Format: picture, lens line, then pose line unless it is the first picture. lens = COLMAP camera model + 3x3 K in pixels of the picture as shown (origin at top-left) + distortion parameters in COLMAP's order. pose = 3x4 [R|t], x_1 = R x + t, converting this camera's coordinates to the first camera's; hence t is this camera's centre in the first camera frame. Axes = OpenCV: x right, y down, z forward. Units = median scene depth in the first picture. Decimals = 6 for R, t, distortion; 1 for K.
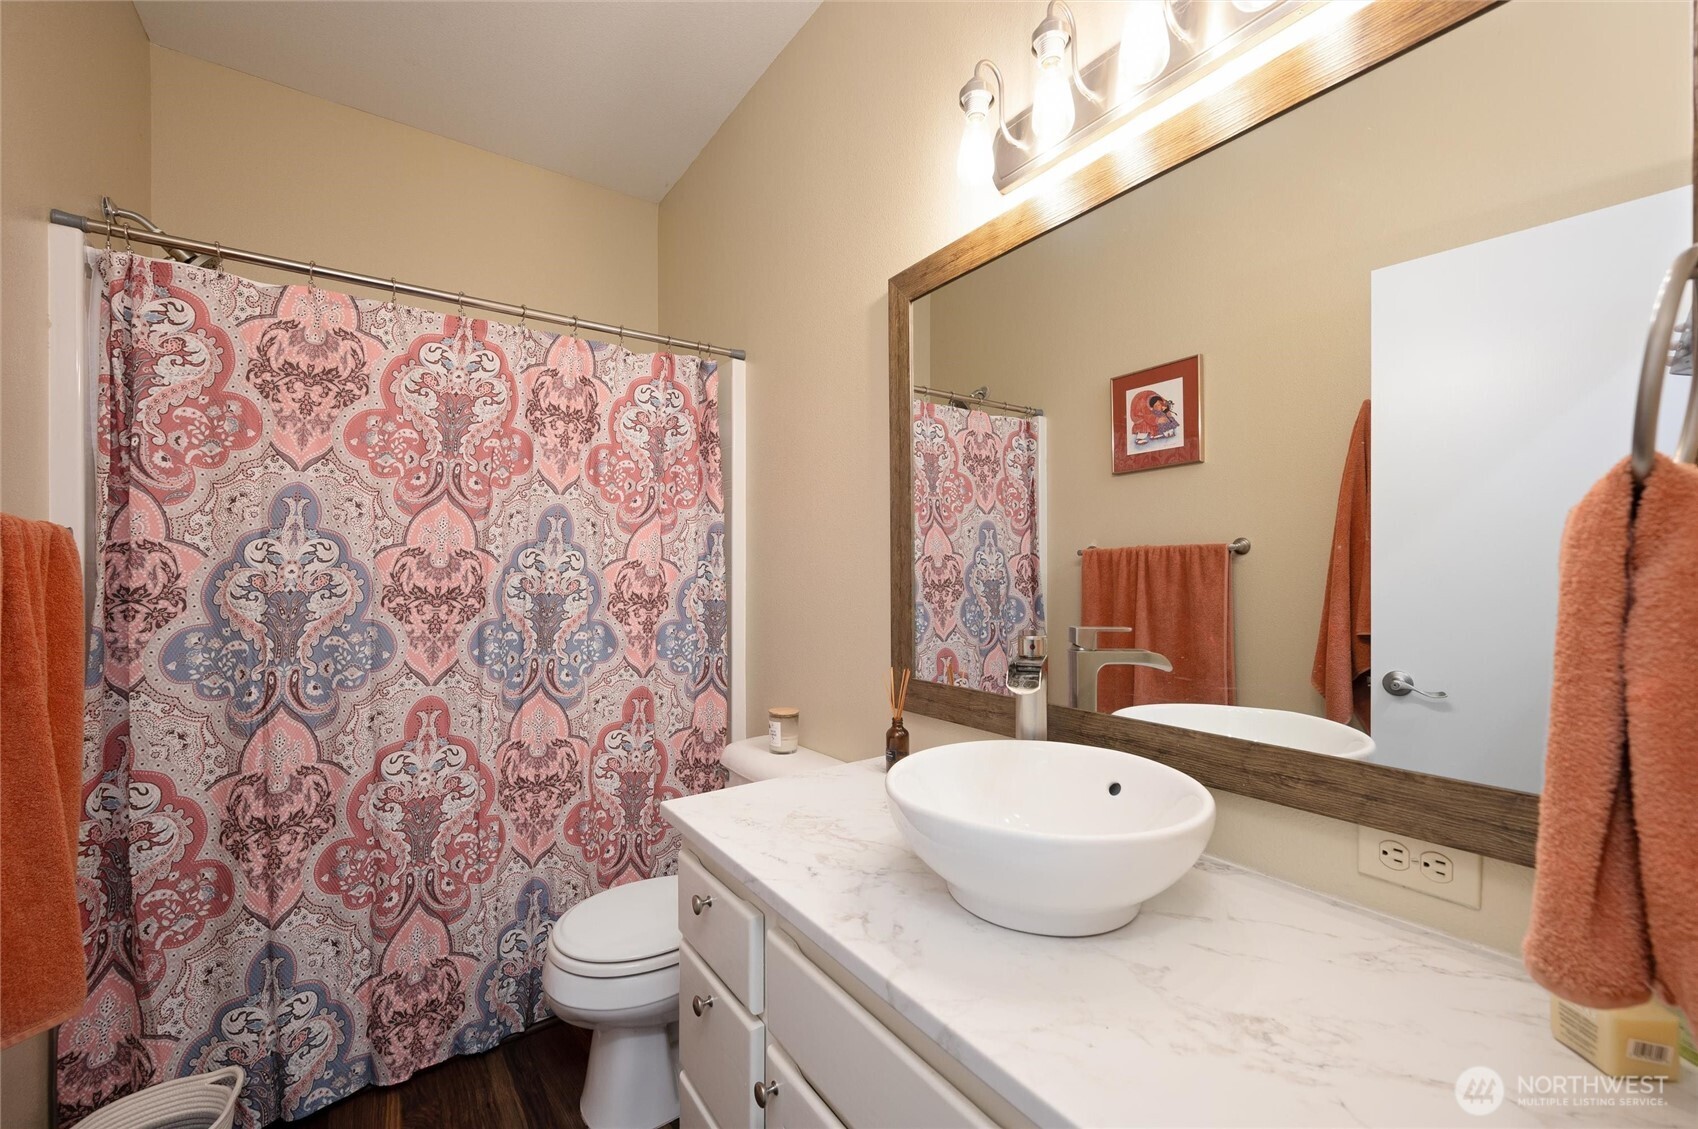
lens RADIAL K [[675.3, 0, 852.5], [0, 675.3, 573.8], [0, 0, 1]] dist [0.002754, -0.000055]
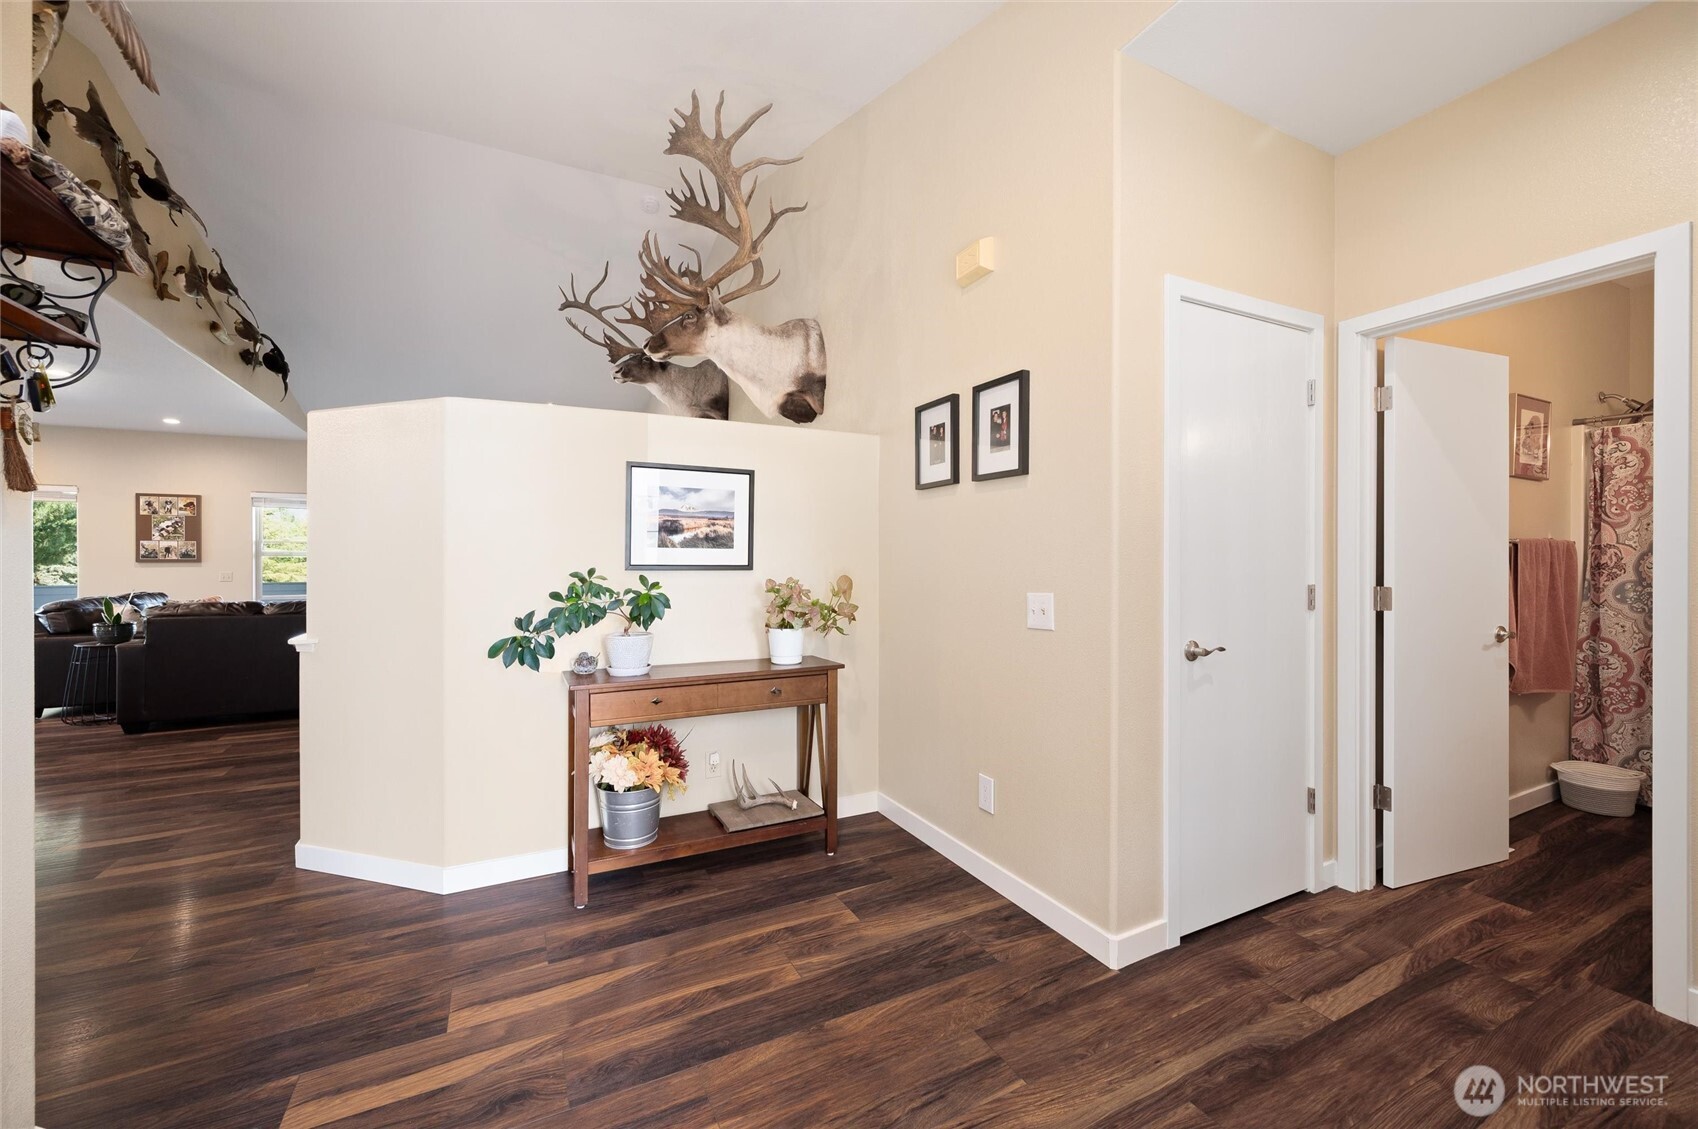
lens RADIAL K [[675.3, 0, 842.4], [0, 675.3, 565.5], [0, 0, 1]] dist [0.002754, -0.000055]
pose [[-0.161029, 0.012082, -0.986876, 1.803232], [0.002713, 0.999927, 0.011800, -0.007735], [0.986946, -0.000777, -0.161050, -1.322501]]
